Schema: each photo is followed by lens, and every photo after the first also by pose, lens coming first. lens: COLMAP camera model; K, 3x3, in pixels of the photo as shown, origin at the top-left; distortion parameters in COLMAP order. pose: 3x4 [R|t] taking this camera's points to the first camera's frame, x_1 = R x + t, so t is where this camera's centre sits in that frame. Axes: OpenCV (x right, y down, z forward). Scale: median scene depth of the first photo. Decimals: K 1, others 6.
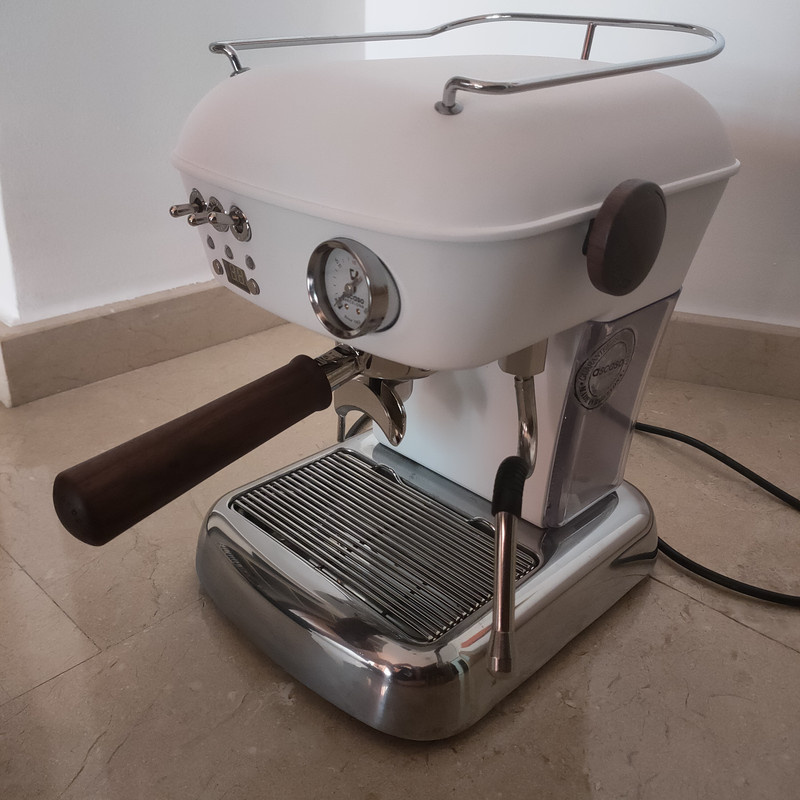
lens RADIAL K [[807.9, 0, 400.0], [0, 807.9, 400.0], [0, 0, 1]] dist [0.001531, 0.191567]
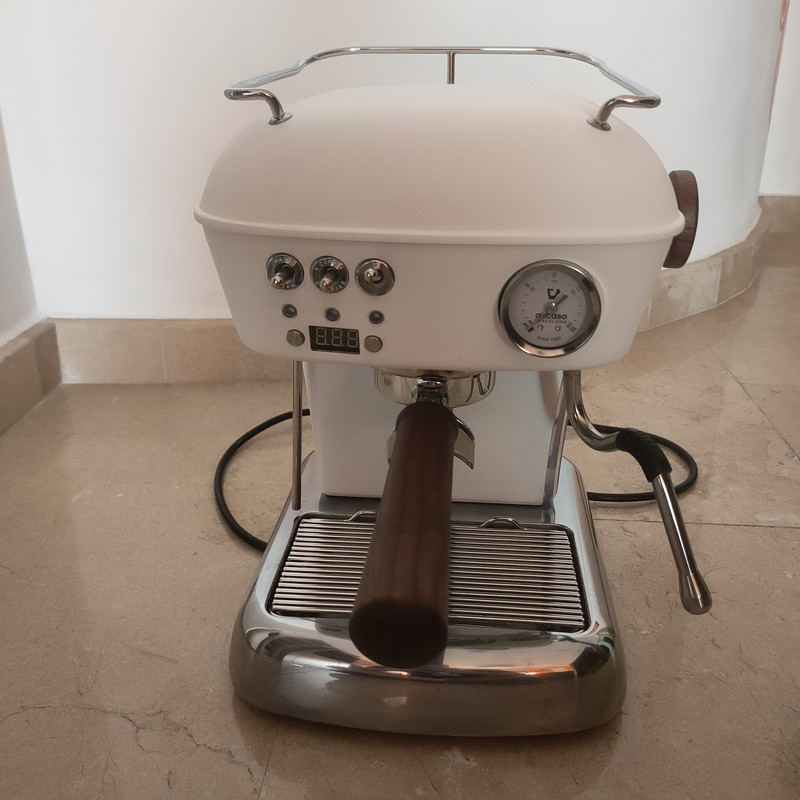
lens RADIAL K [[816.8, 0, 410.3], [0, 816.8, 395.9], [0, 0, 1]] dist [0.081221, -0.163944]
pose [[0.767968, -0.281566, 0.575279, -0.656857], [0.305481, 0.950467, 0.057398, -0.116331], [-0.562944, 0.131657, 0.815941, 0.215607]]
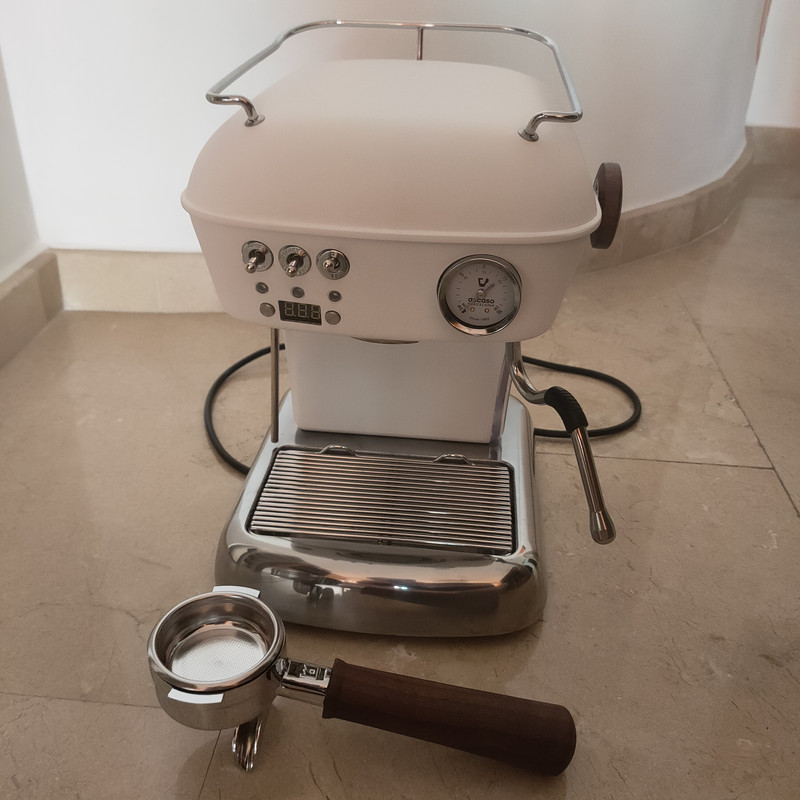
lens RADIAL K [[817.1, 0, 400.0], [0, 817.1, 400.0], [0, 0, 1]] dist [0.071051, -0.153659]
pose [[0.779775, -0.328043, 0.533234, -0.687842], [0.283095, 0.944436, 0.167029, -0.181079], [-0.558398, 0.020710, 0.829314, 0.041797]]
